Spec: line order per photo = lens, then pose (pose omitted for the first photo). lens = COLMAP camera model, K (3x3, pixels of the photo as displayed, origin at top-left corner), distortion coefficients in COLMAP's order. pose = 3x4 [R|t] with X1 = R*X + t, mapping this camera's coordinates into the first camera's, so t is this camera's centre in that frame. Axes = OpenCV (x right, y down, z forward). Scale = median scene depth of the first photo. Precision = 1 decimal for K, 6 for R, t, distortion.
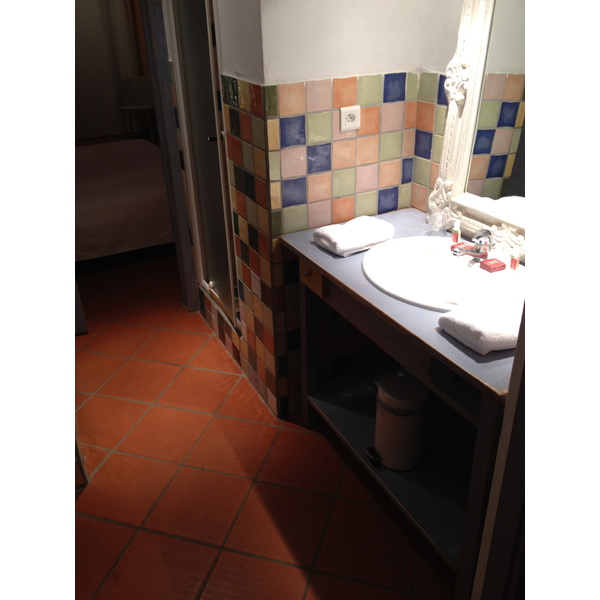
lens RADIAL K [[569.6, 0, 300.0], [0, 569.6, 300.0], [0, 0, 1]] dist [0.108051, -0.173931]
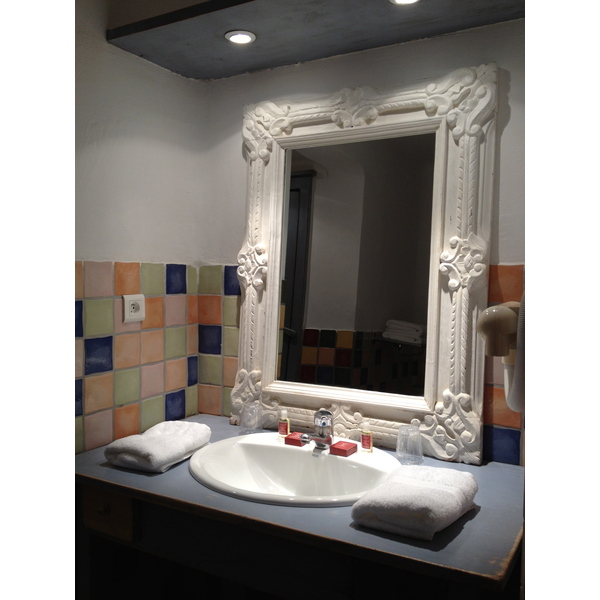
lens RADIAL K [[569.6, 0, 300.0], [0, 569.6, 300.0], [0, 0, 1]] dist [0.108051, -0.173931]
pose [[0.835268, 0.006214, 0.549808, -0.166910], [0.229282, 0.904914, -0.358554, 0.027296], [-0.499757, 0.425550, 0.754421, 0.241552]]
